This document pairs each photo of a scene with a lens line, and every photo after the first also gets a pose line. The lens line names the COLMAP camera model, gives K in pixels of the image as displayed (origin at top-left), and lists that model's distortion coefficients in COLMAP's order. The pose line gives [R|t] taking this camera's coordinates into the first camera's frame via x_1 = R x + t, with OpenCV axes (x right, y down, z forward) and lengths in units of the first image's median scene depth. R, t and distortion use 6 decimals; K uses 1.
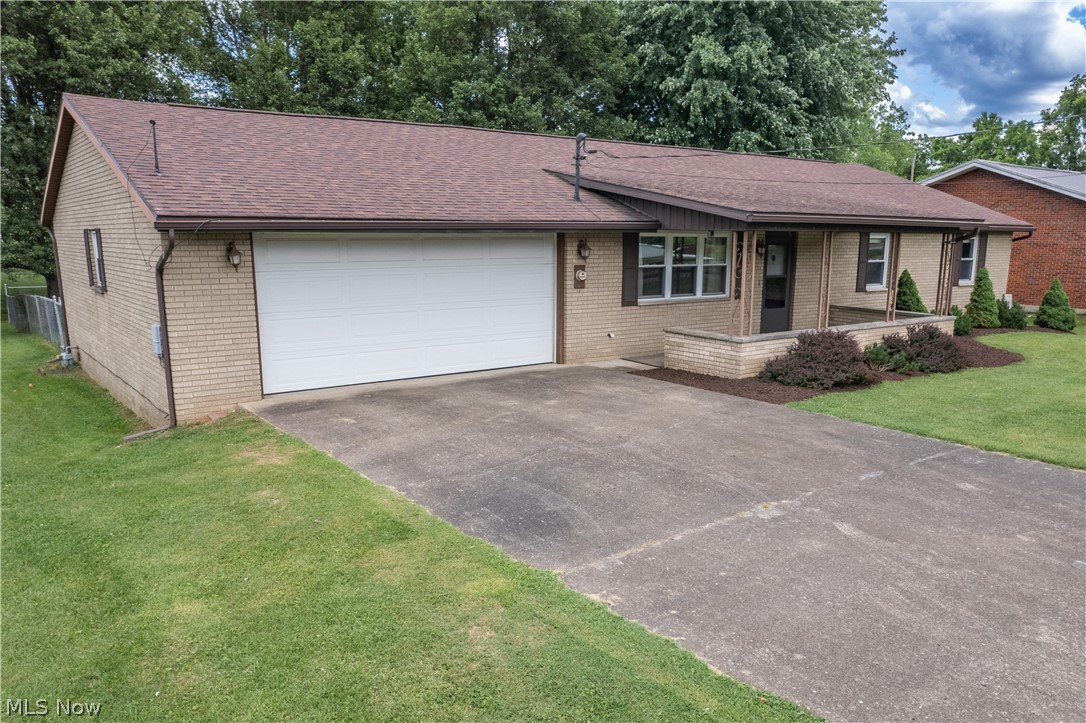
lens RADIAL K [[844.1, 0, 554.4], [0, 844.1, 453.9], [0, 0, 1]] dist [-0.066993, -0.000928]
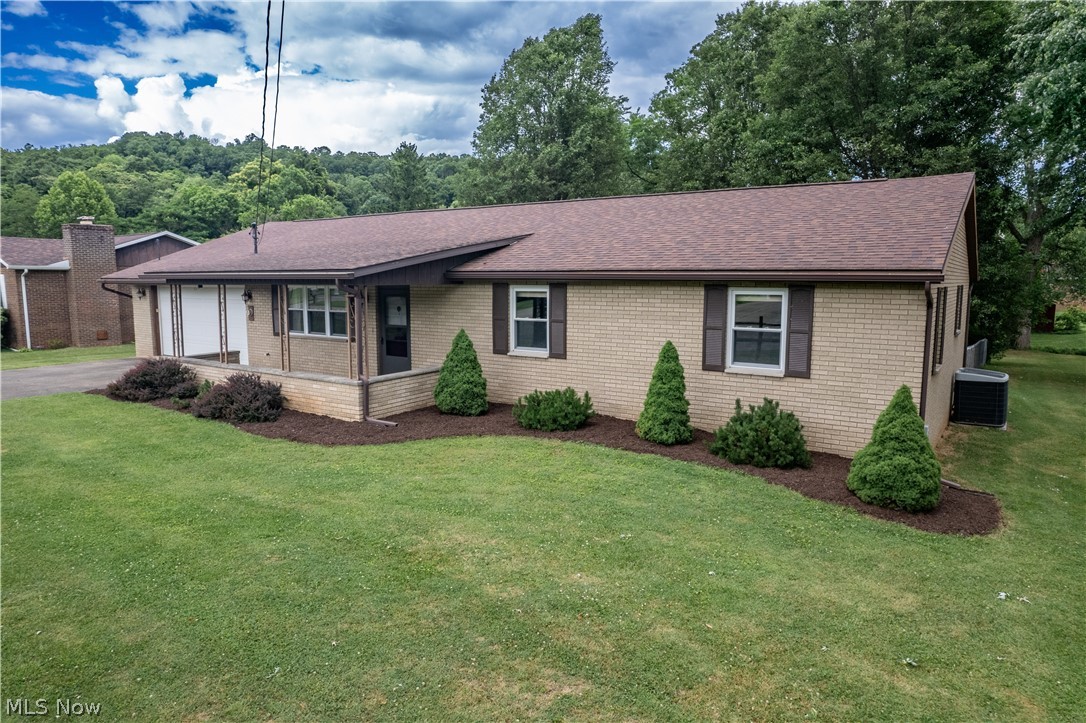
lens RADIAL K [[697.2, 0, 543.0], [0, 697.2, 361.5], [0, 0, 1]] dist [-0.083333, 0.076876]
pose [[0.317814, 0.106739, -0.942126, 1.331686], [-0.250316, 0.967836, 0.025211, -0.275656], [0.914514, 0.227816, 0.334311, 1.031039]]
